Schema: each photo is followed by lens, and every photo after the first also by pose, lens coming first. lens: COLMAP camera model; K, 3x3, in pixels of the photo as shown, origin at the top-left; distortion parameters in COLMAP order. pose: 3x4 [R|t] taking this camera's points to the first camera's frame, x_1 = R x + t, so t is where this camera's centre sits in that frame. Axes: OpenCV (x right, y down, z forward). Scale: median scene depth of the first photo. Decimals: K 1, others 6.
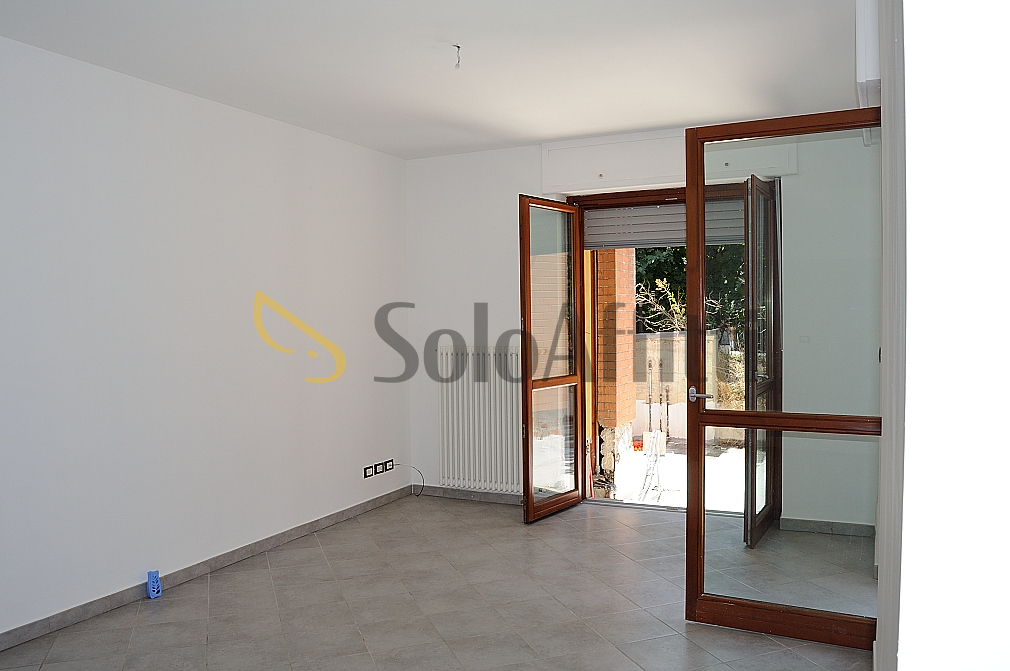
lens RADIAL K [[783.1, 0, 505.9], [0, 783.1, 348.1], [0, 0, 1]] dist [-0.090140, 0.005175]
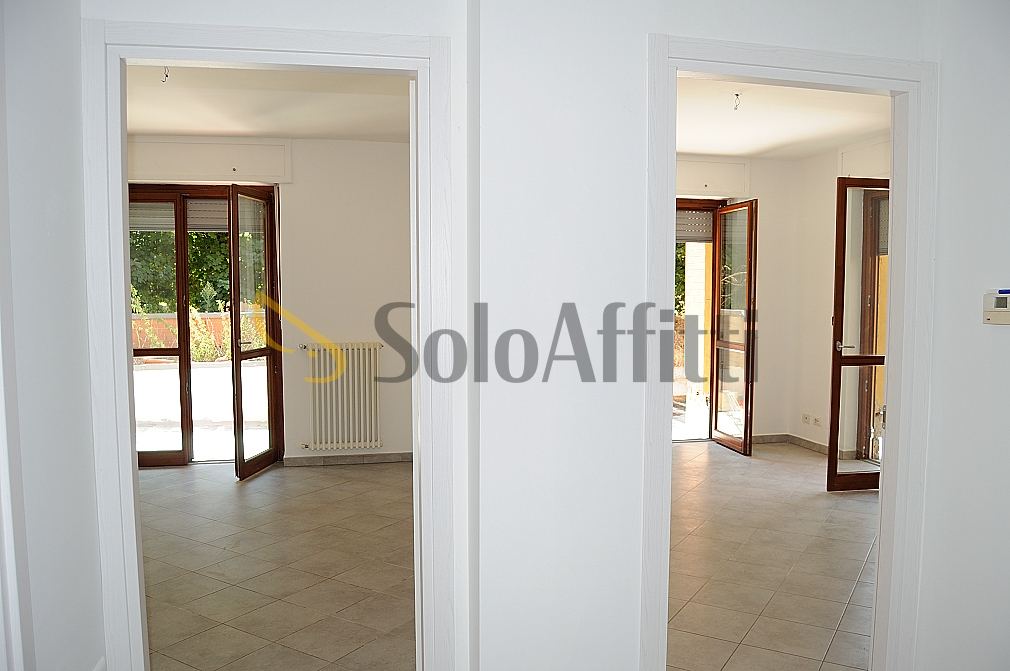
lens RADIAL K [[783.1, 0, 505.9], [0, 783.1, 348.1], [0, 0, 1]] dist [-0.090140, 0.005175]
pose [[0.781861, -0.029461, 0.622756, -0.994240], [0.011529, 0.999395, 0.032804, 0.002952], [-0.623346, -0.018469, 0.781728, 0.155457]]
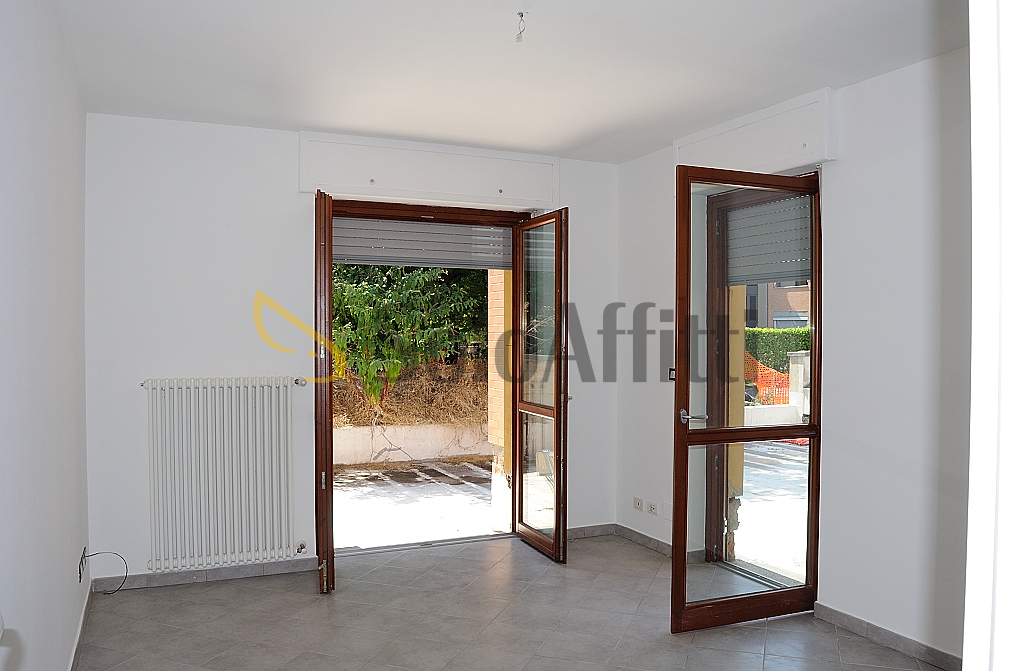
lens RADIAL K [[783.1, 0, 505.9], [0, 783.1, 348.1], [0, 0, 1]] dist [-0.090140, 0.005175]
pose [[0.636567, 0.000949, 0.771221, -0.573140], [0.019244, 0.999668, -0.017114, -0.016403], [-0.770981, 0.025735, 0.636338, 0.401893]]
